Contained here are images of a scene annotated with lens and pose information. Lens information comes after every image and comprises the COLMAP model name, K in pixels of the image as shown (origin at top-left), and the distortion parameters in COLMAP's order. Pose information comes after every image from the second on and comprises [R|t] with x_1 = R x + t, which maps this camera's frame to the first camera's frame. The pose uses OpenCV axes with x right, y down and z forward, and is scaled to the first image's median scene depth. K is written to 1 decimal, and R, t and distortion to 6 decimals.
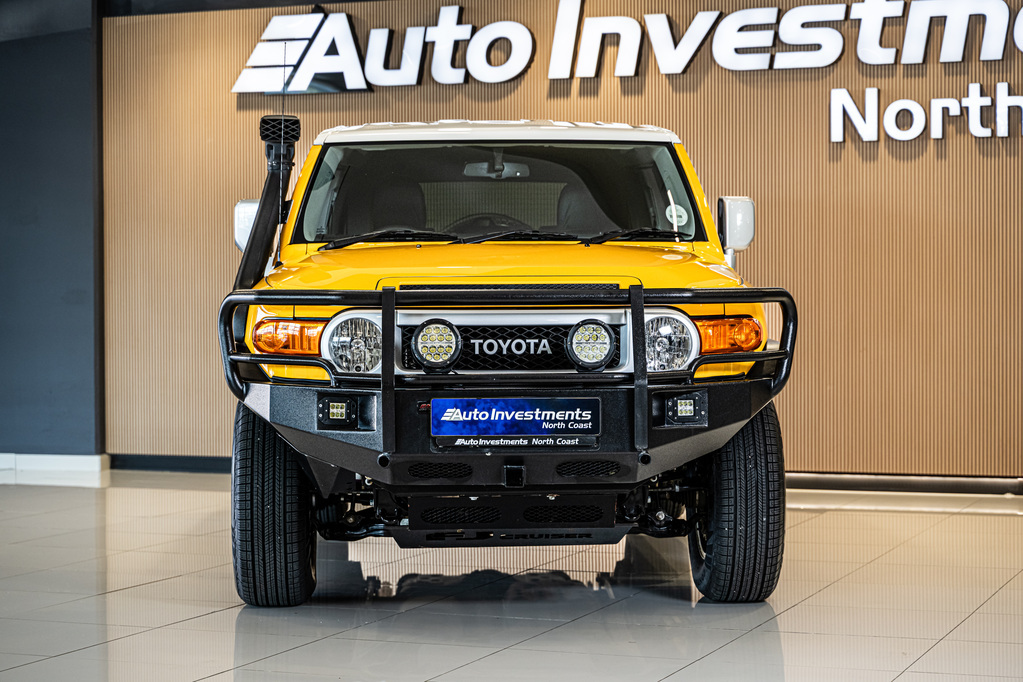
lens RADIAL K [[2188.3, 0, 505.7], [0, 2188.3, 343.7], [0, 0, 1]] dist [-0.003038, 0.000000]
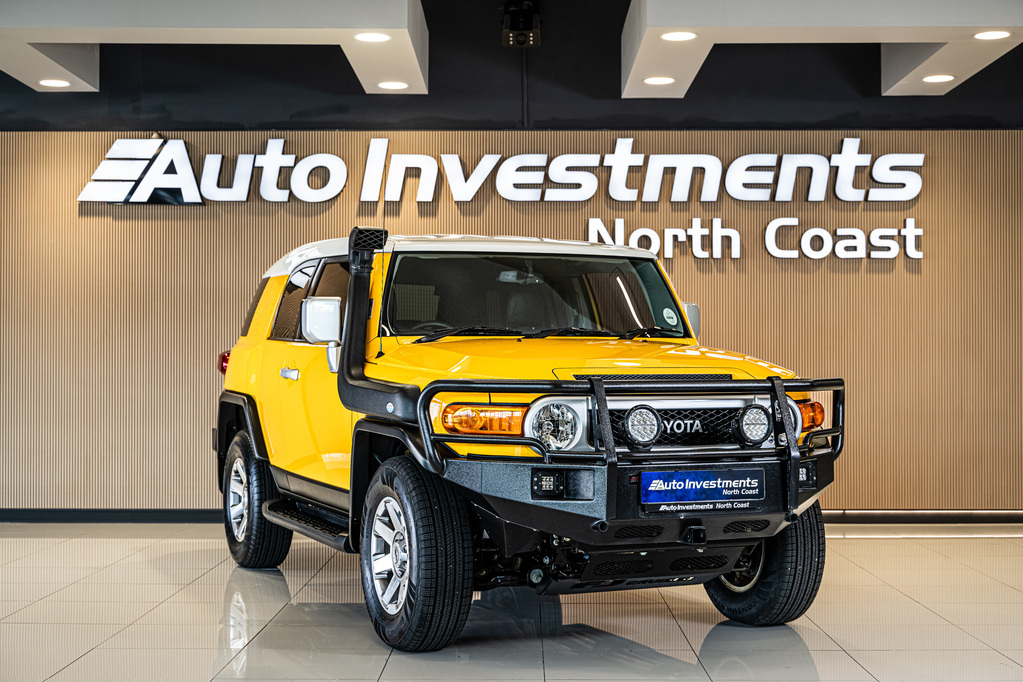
lens RADIAL K [[1584.9, 0, 513.0], [0, 1584.9, 344.6], [0, 0, 1]] dist [0.009142, 0.000000]
pose [[0.932652, 0.008724, 0.360671, -0.396169], [0.003023, 0.999484, -0.031993, -0.016118], [-0.360764, 0.030928, 0.932144, 0.213807]]
